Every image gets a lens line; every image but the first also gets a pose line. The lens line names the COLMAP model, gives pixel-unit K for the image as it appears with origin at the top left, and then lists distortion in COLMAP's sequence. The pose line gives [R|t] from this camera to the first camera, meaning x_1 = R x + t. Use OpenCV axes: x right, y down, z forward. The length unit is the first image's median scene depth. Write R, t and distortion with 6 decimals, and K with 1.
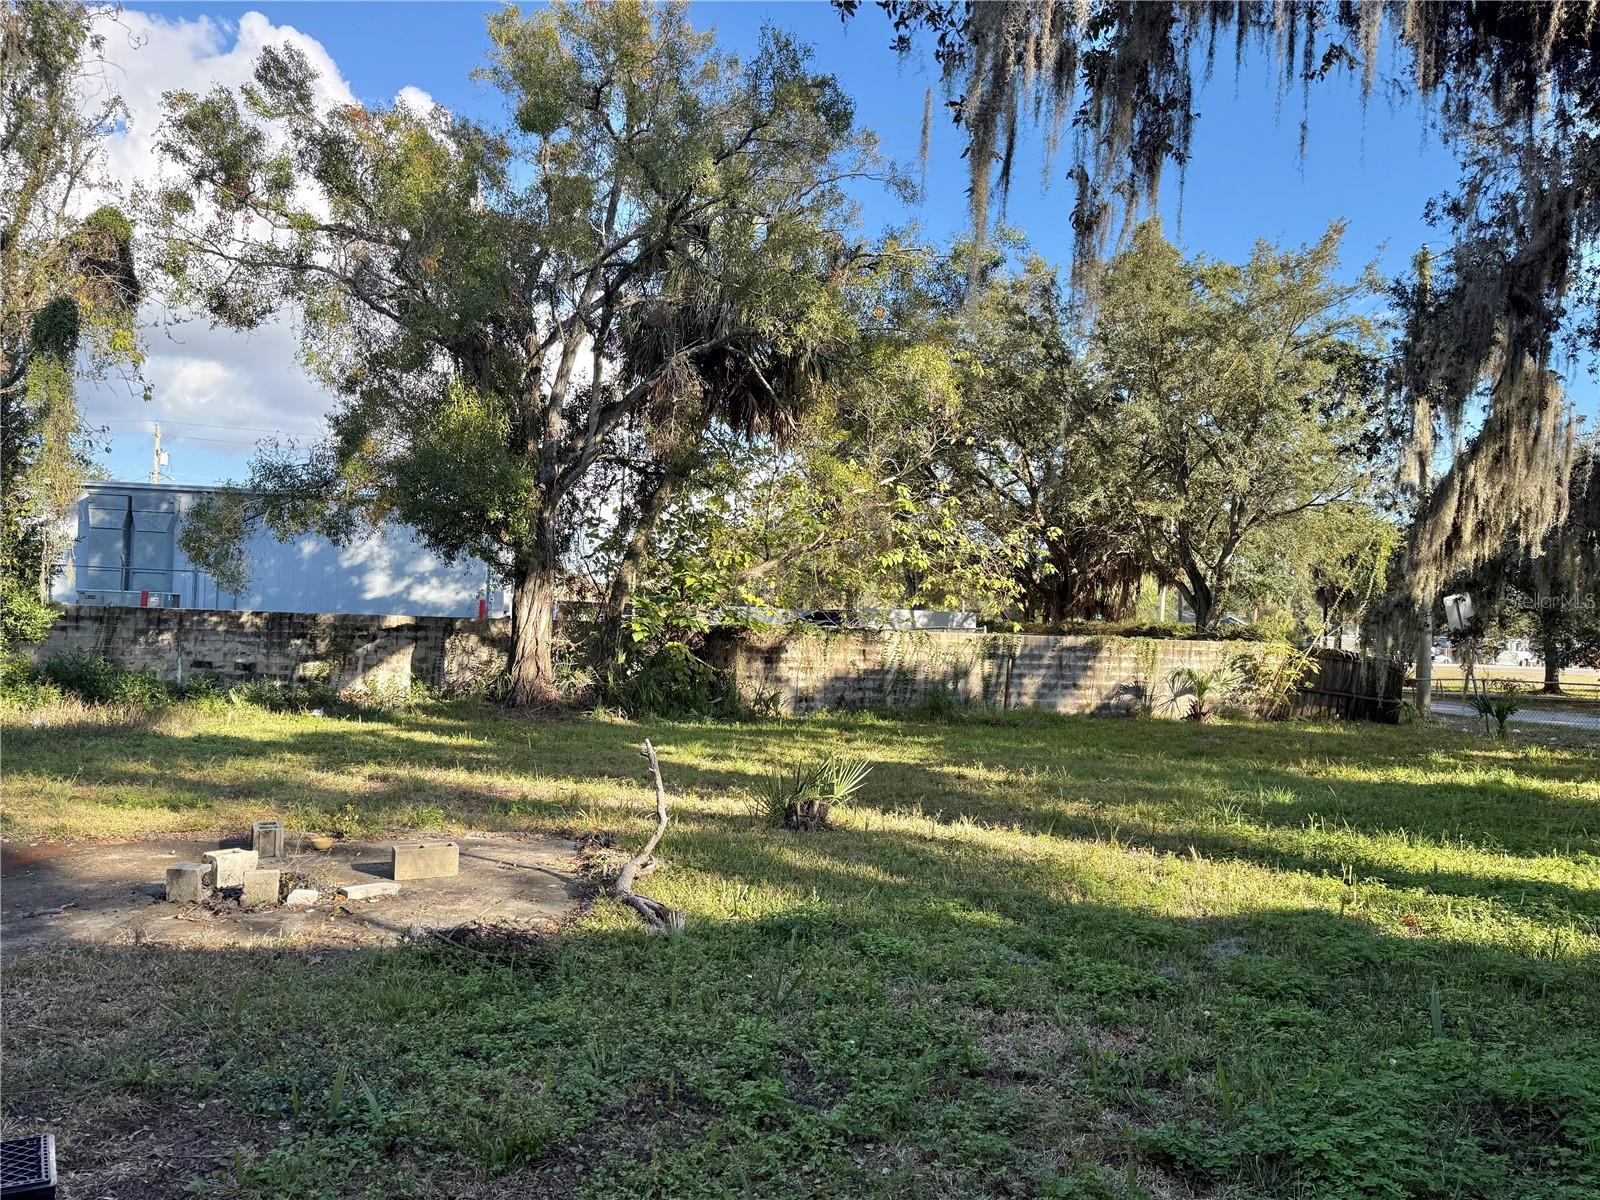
lens RADIAL K [[1099.7, 0, 770.5], [0, 1099.7, 624.6], [0, 0, 1]] dist [0.036448, -0.056723]
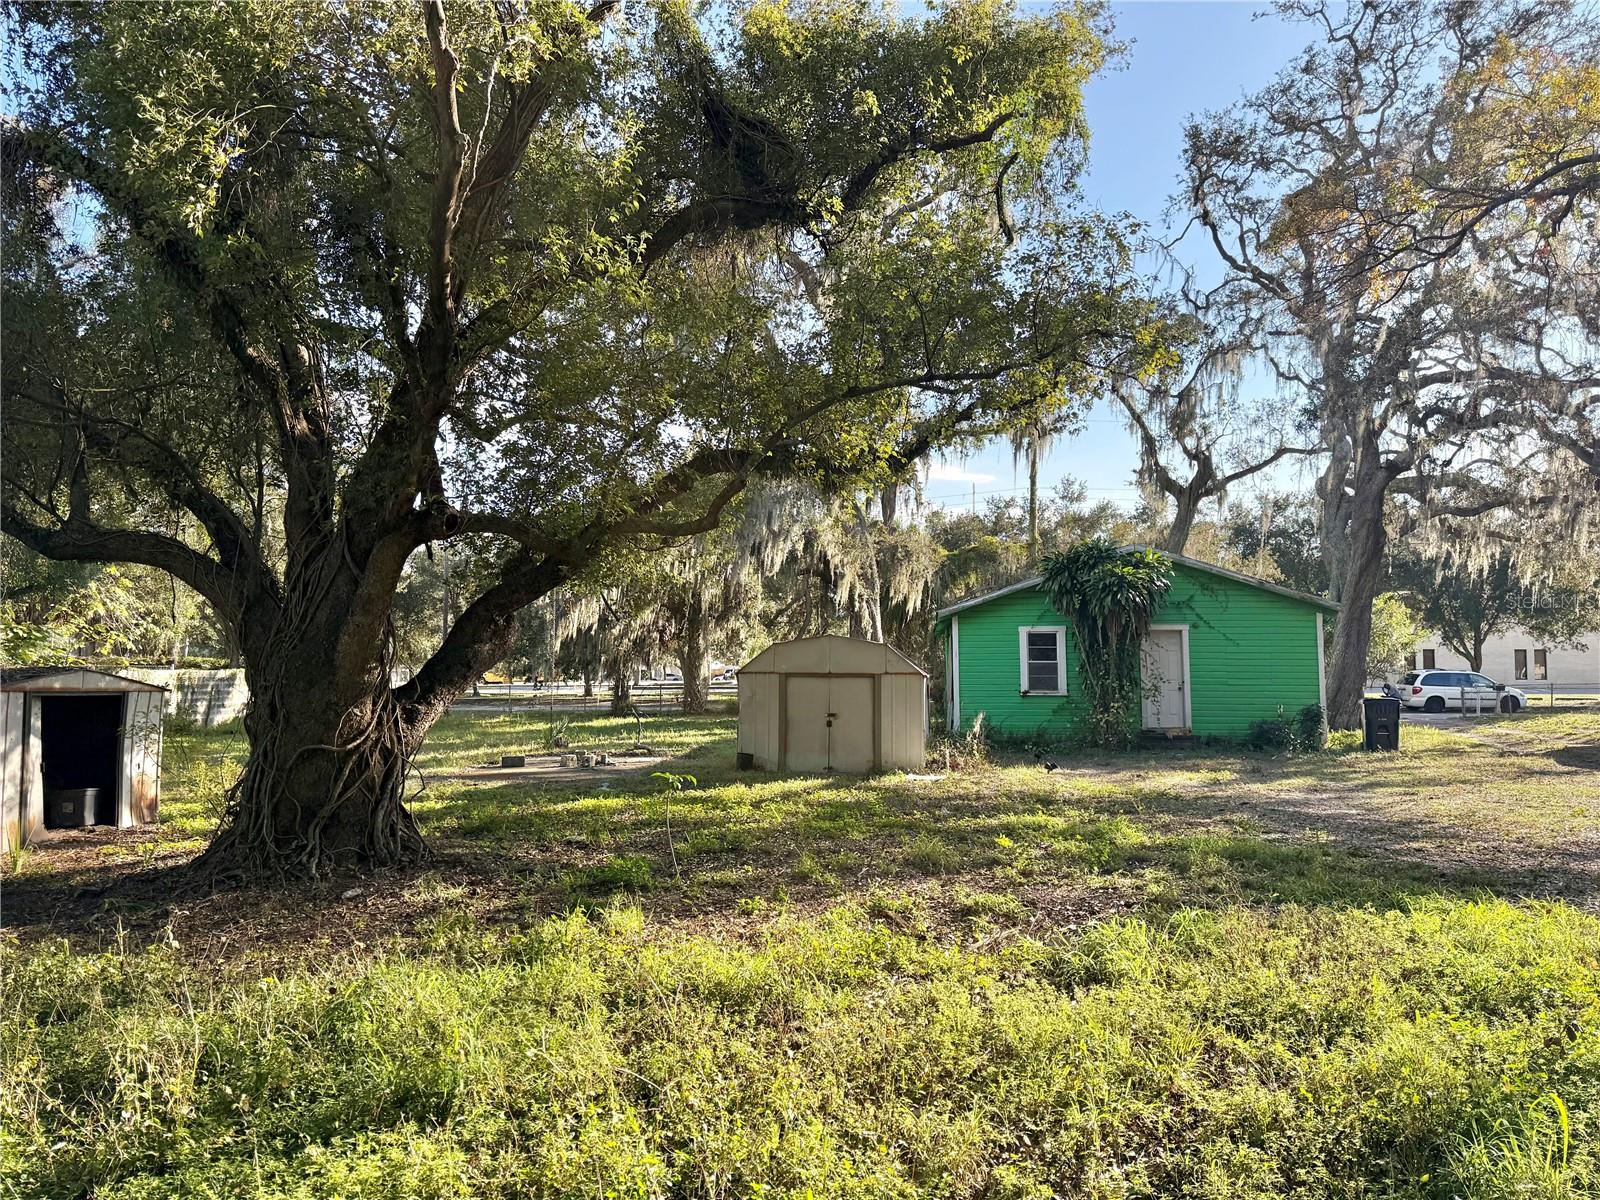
lens RADIAL K [[1099.7, 0, 786.2], [0, 1099.7, 599.0], [0, 0, 1]] dist [0.036448, -0.056723]
pose [[0.273629, 0.026855, 0.961460, -0.904862], [0.006511, 0.999536, -0.029771, -0.034426], [-0.961813, 0.014406, 0.273327, -0.087406]]
